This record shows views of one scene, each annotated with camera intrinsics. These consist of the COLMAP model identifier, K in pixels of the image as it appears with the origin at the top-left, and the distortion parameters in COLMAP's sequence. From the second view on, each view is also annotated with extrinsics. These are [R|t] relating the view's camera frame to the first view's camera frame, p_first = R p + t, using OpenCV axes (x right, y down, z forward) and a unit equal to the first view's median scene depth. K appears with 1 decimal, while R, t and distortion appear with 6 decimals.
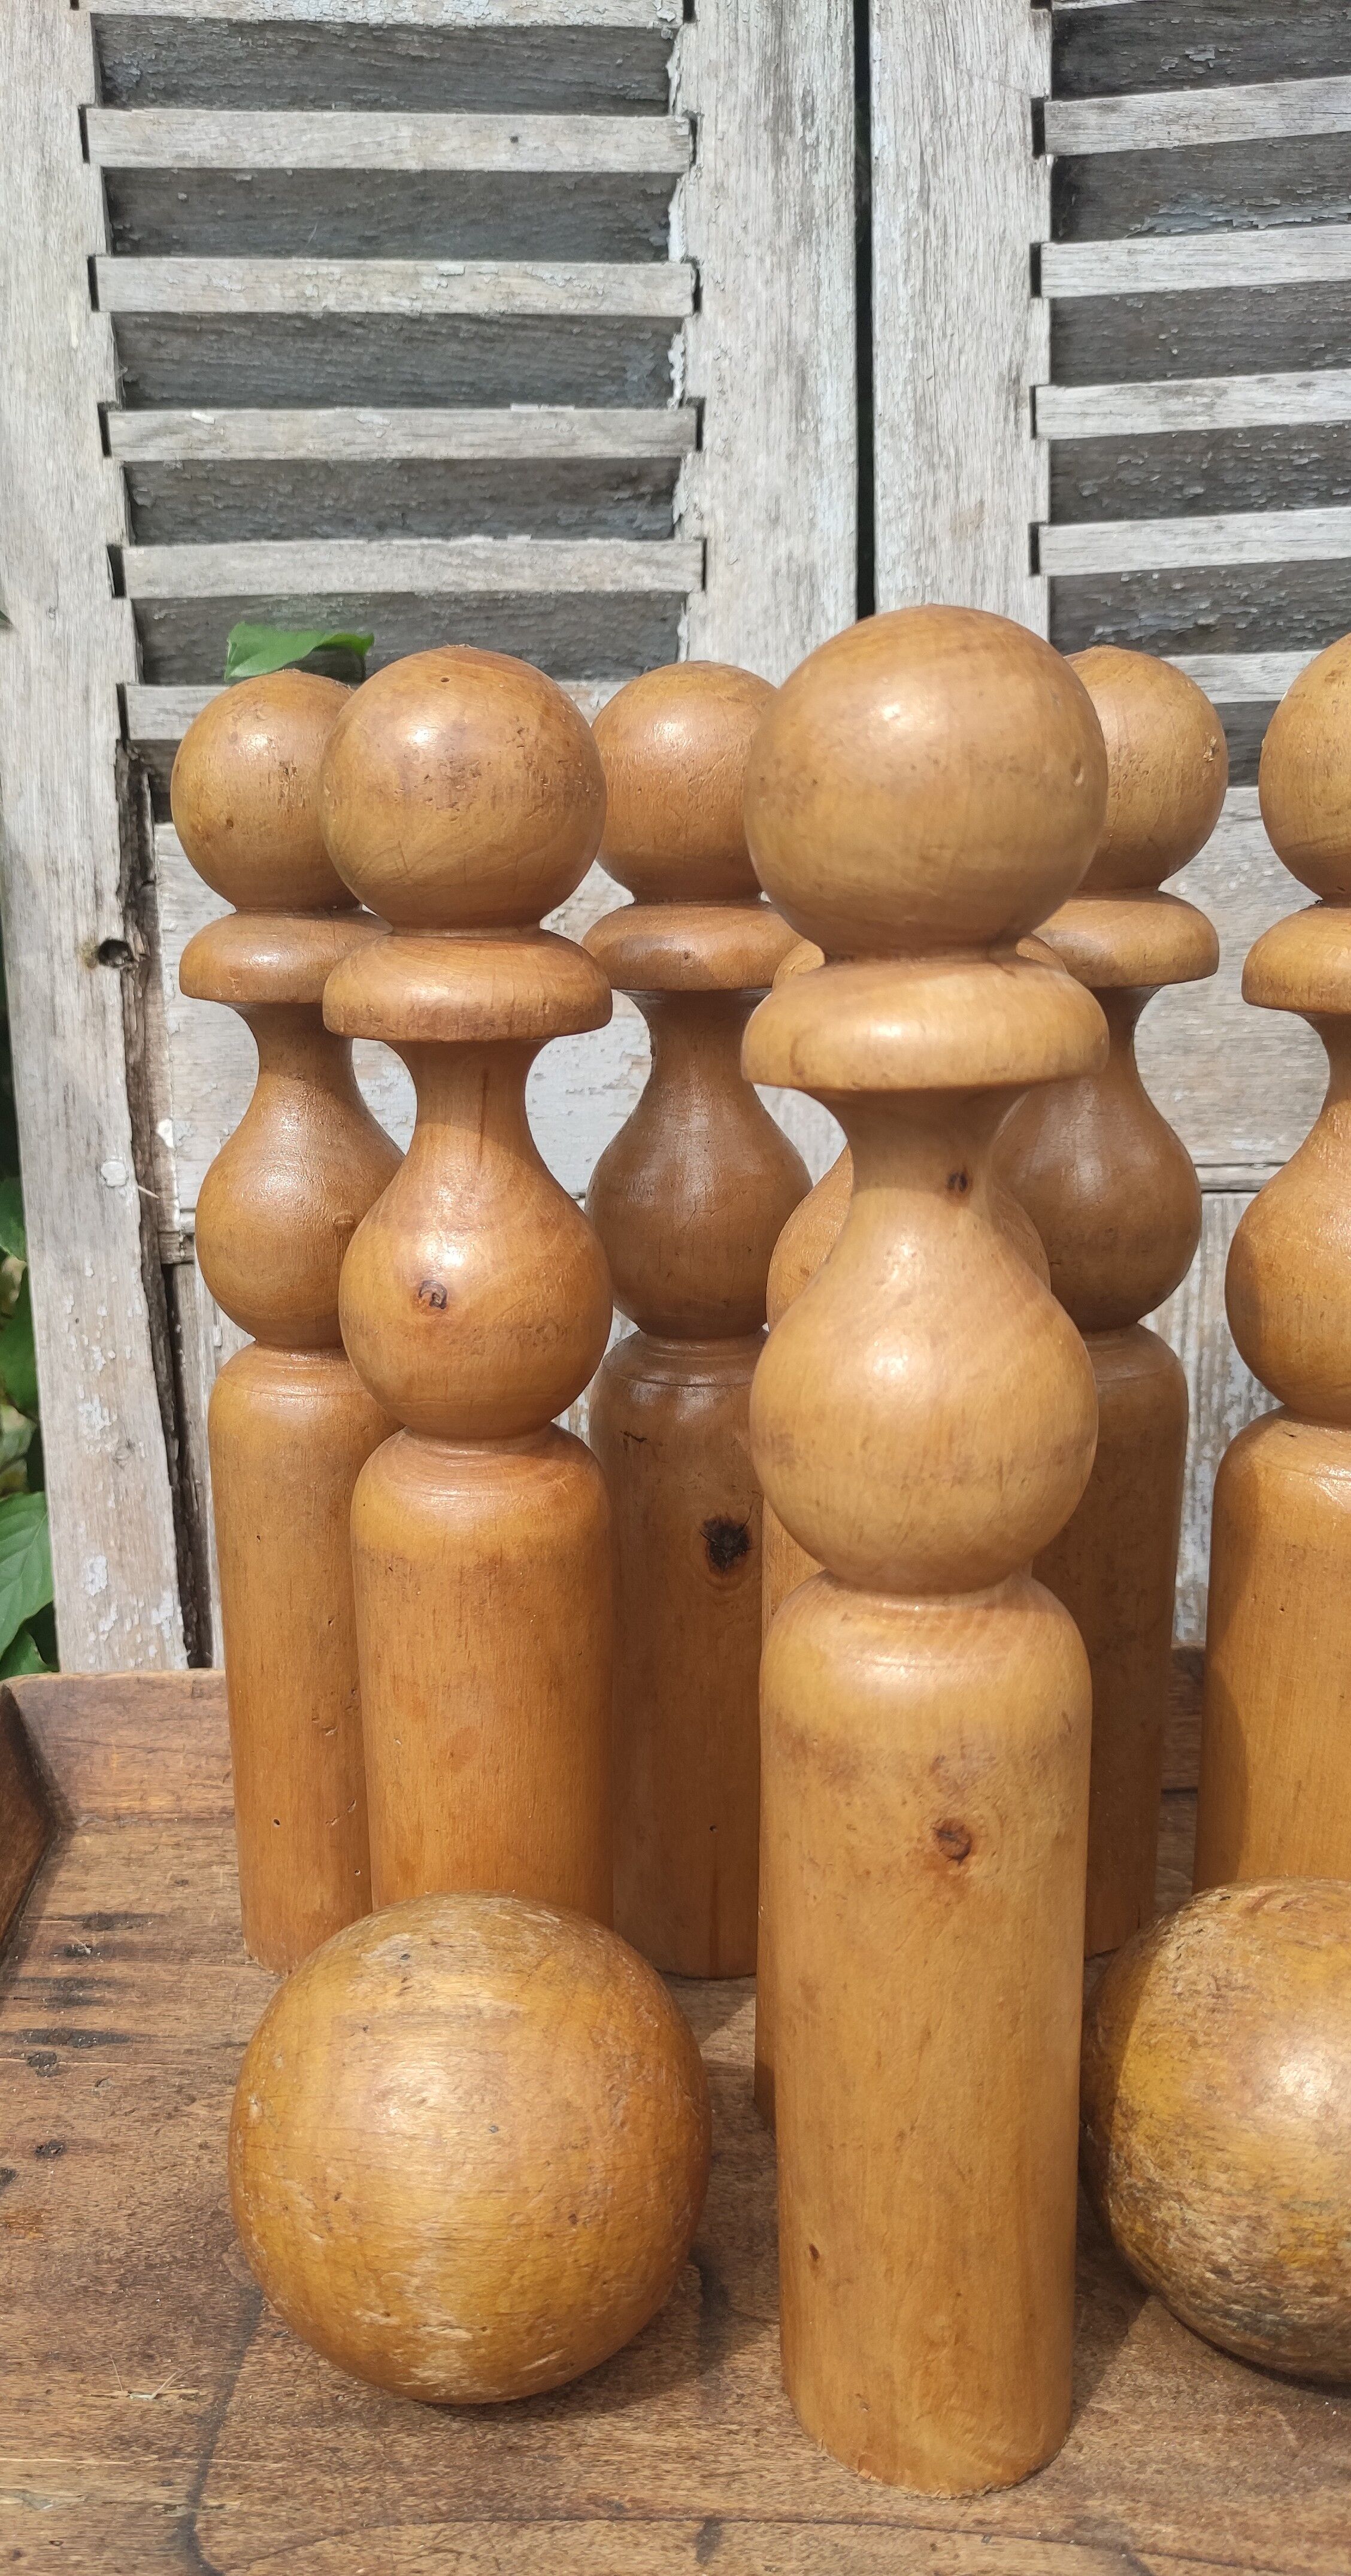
lens RADIAL K [[2041.2, 0, 574.9], [0, 2041.2, 1402.2], [0, 0, 1]] dist [0.045315, -0.036201]
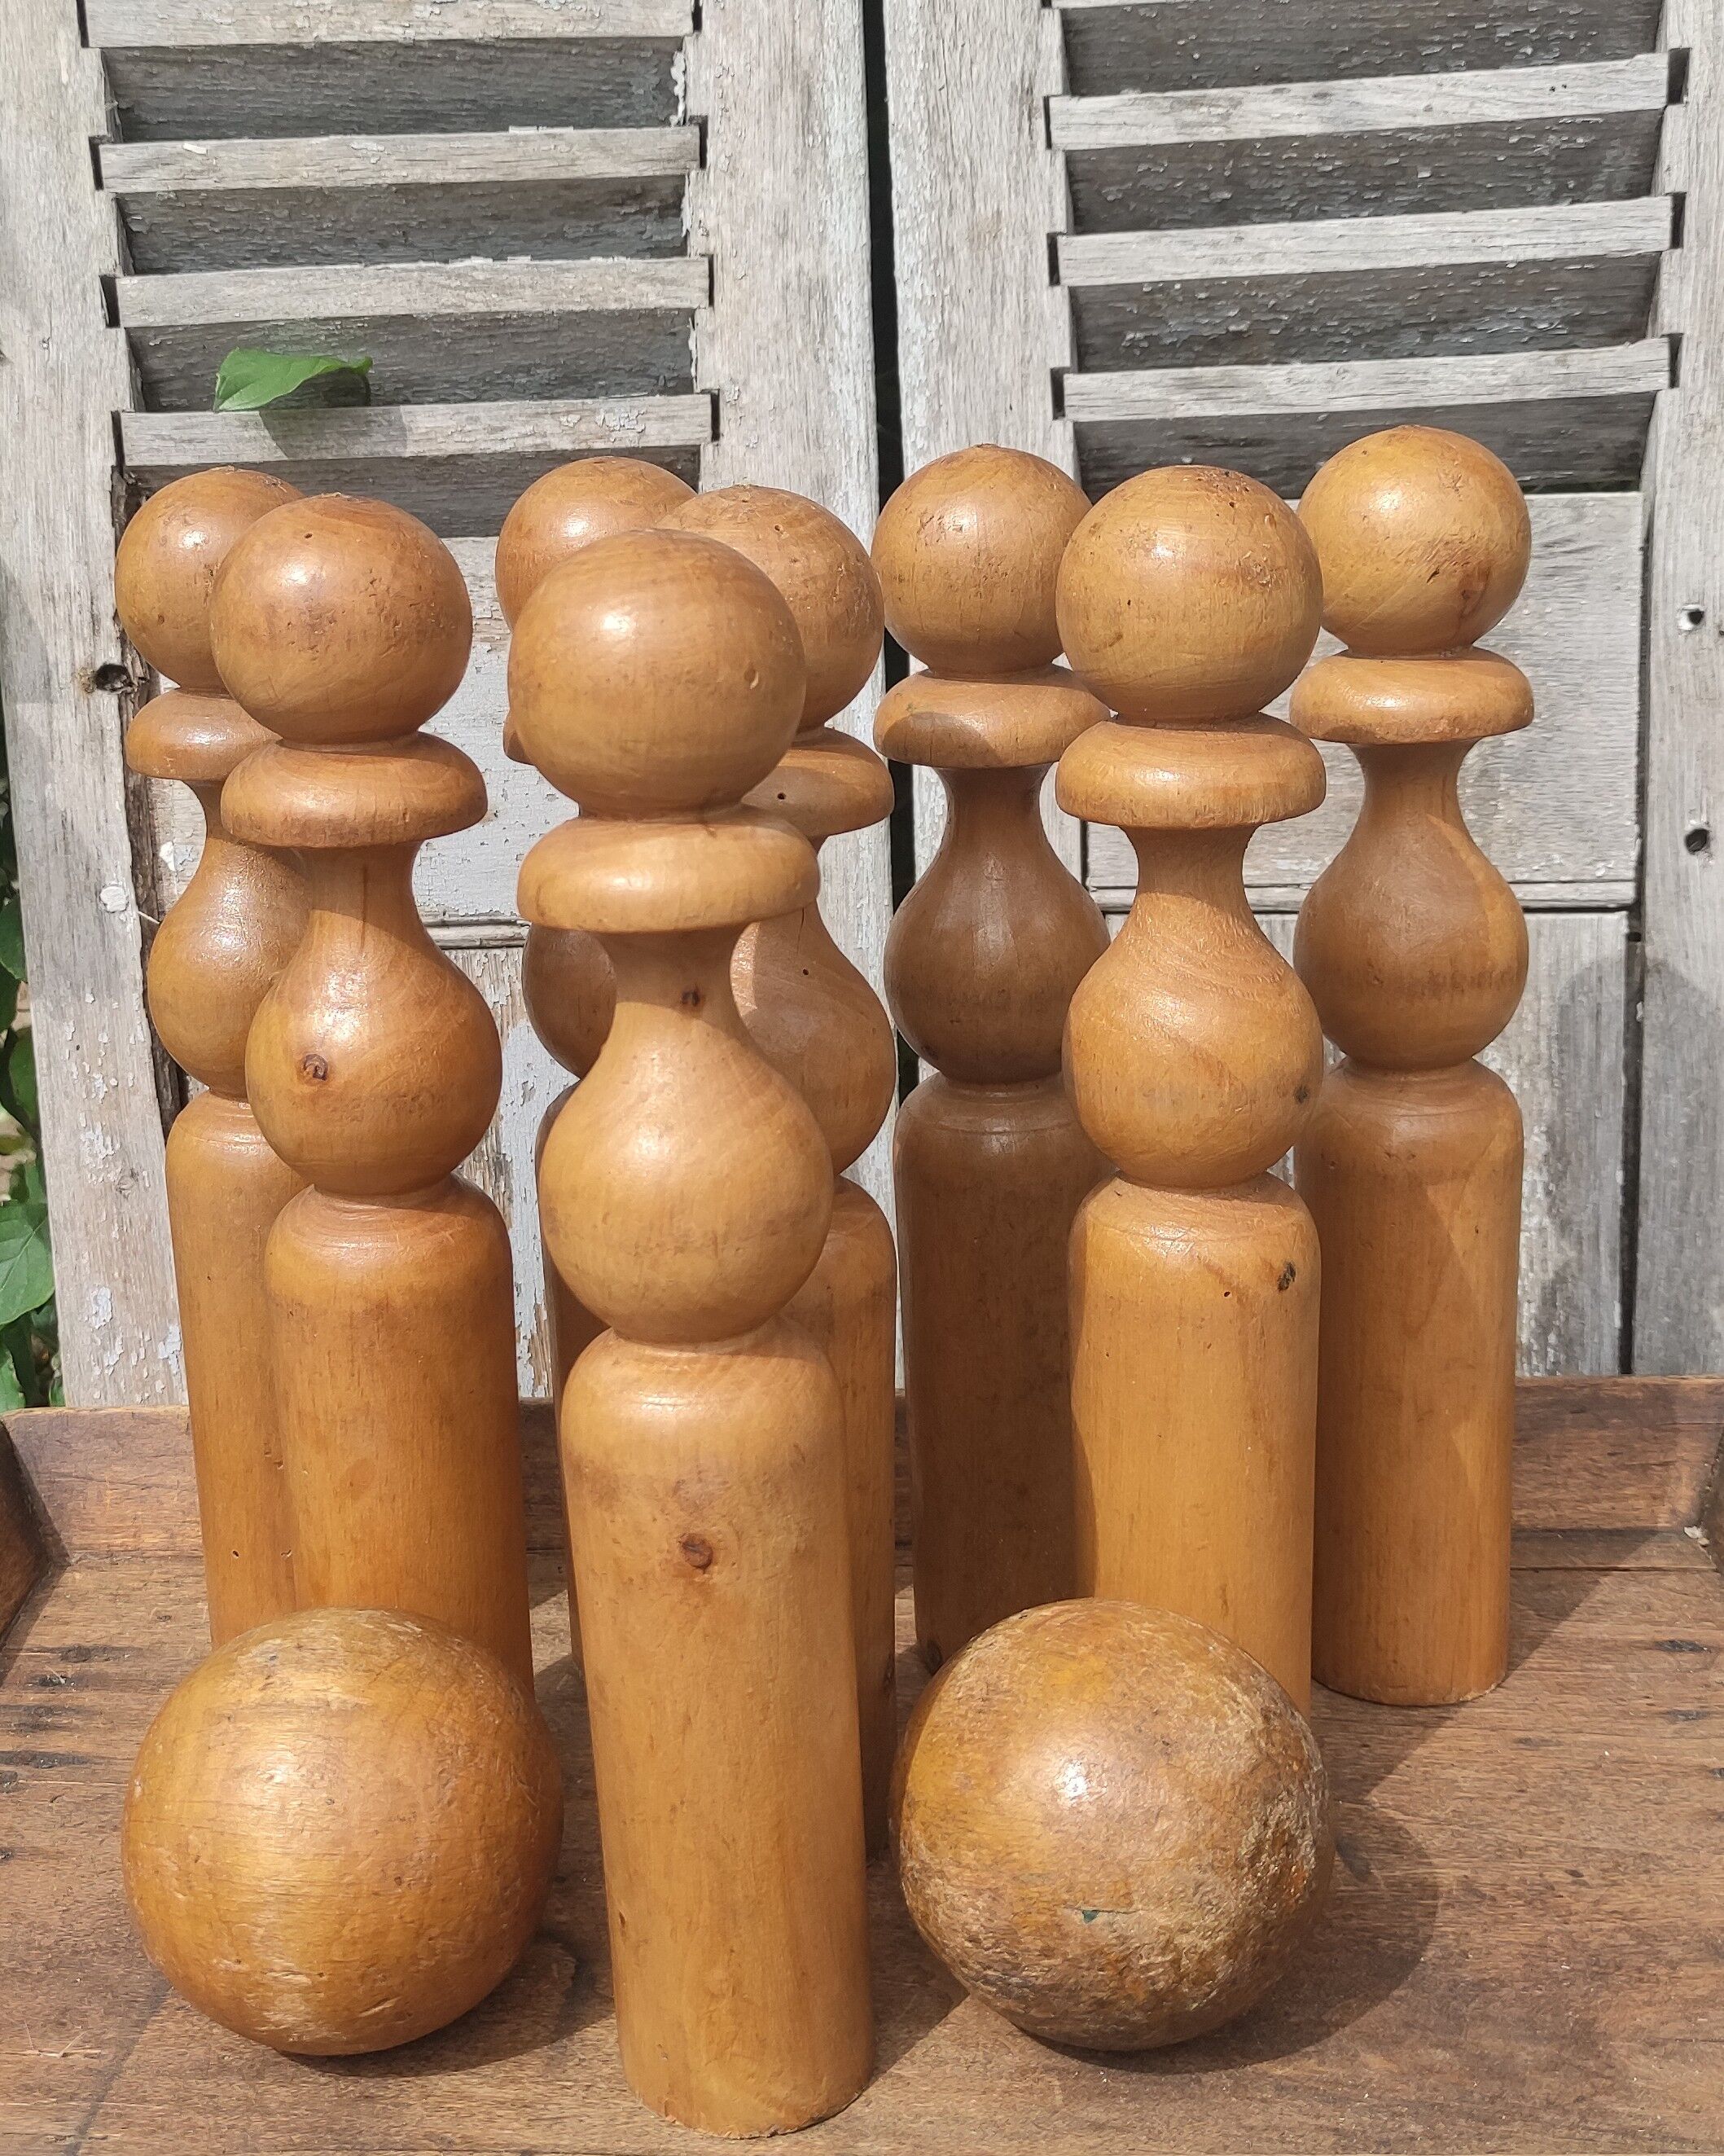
lens RADIAL K [[2765.0, 0, 785.1], [0, 2765.0, 1029.5], [0, 0, 1]] dist [0.047555, 0.000000]
pose [[0.998518, 0.001872, -0.054399, 0.176133], [-0.002421, 0.999947, -0.010021, -0.038653], [0.054377, 0.010138, 0.998469, -0.324593]]
